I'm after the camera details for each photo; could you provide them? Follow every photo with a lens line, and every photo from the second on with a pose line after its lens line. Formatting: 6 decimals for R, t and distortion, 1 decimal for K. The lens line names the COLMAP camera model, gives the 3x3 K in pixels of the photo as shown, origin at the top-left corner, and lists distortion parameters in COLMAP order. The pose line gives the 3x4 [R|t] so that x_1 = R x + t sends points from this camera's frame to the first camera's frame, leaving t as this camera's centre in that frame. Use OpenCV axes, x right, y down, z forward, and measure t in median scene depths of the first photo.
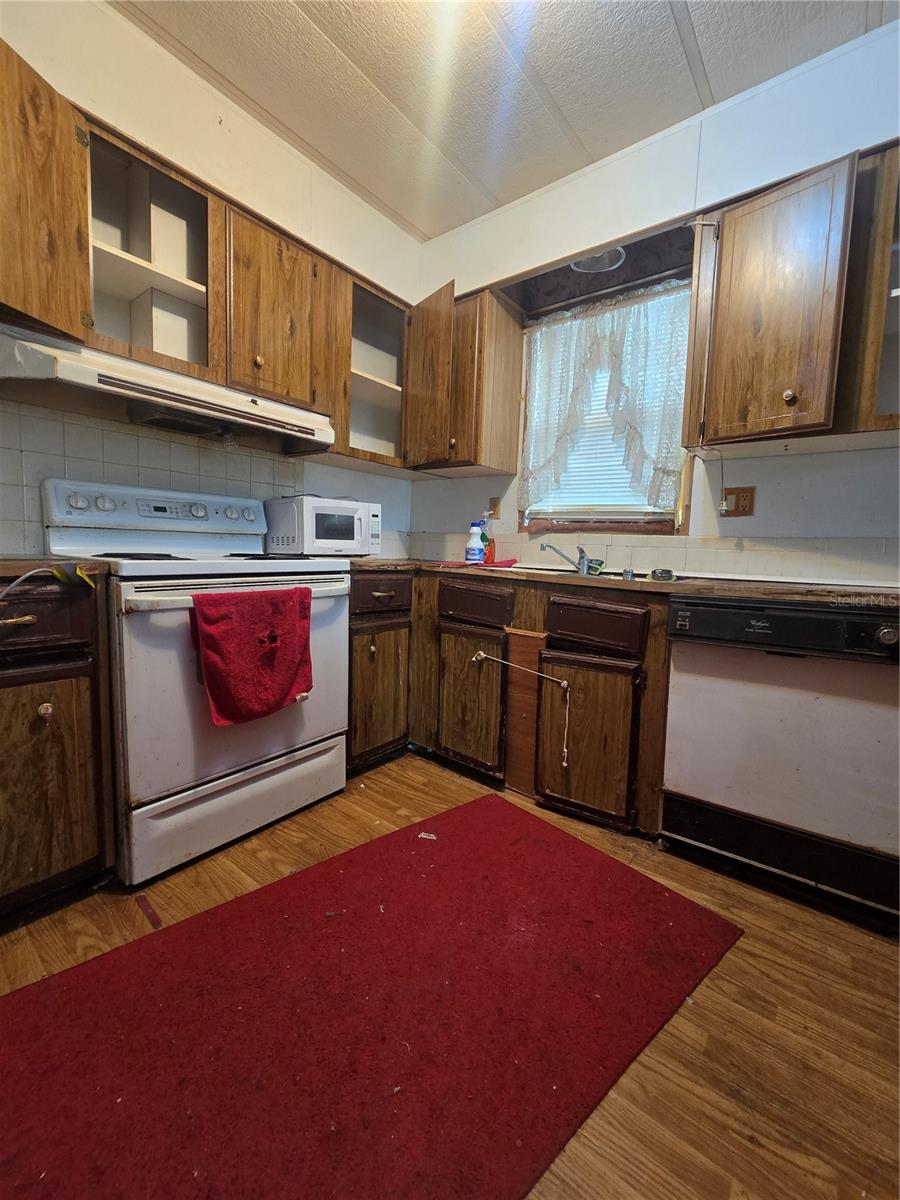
lens RADIAL K [[489.3, 0, 464.0], [0, 489.3, 587.9], [0, 0, 1]] dist [-0.004091, 0.000488]
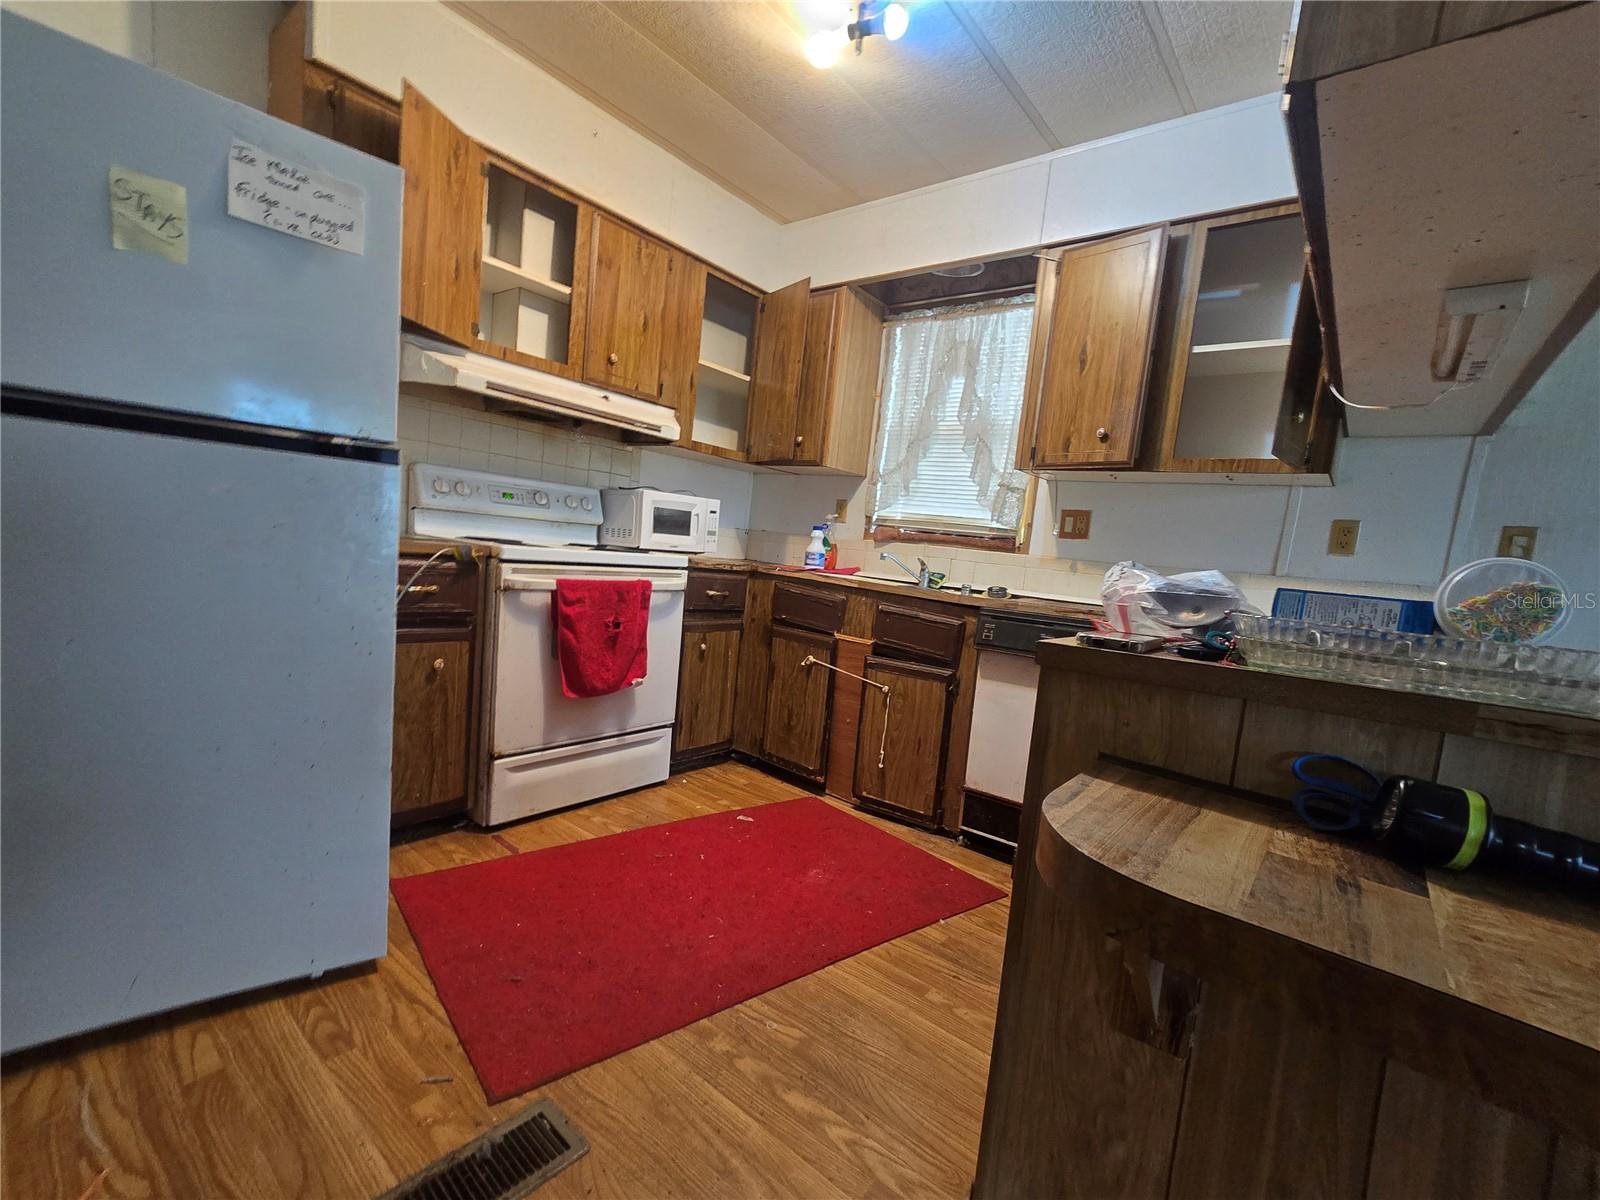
lens RADIAL K [[652.3, 0, 794.9], [0, 652.3, 602.2], [0, 0, 1]] dist [-0.004091, 0.000488]
pose [[0.997257, 0.066970, -0.031529, 0.041405], [-0.066947, 0.997755, 0.001785, 0.020955], [0.031577, 0.000330, 0.999501, -0.374603]]
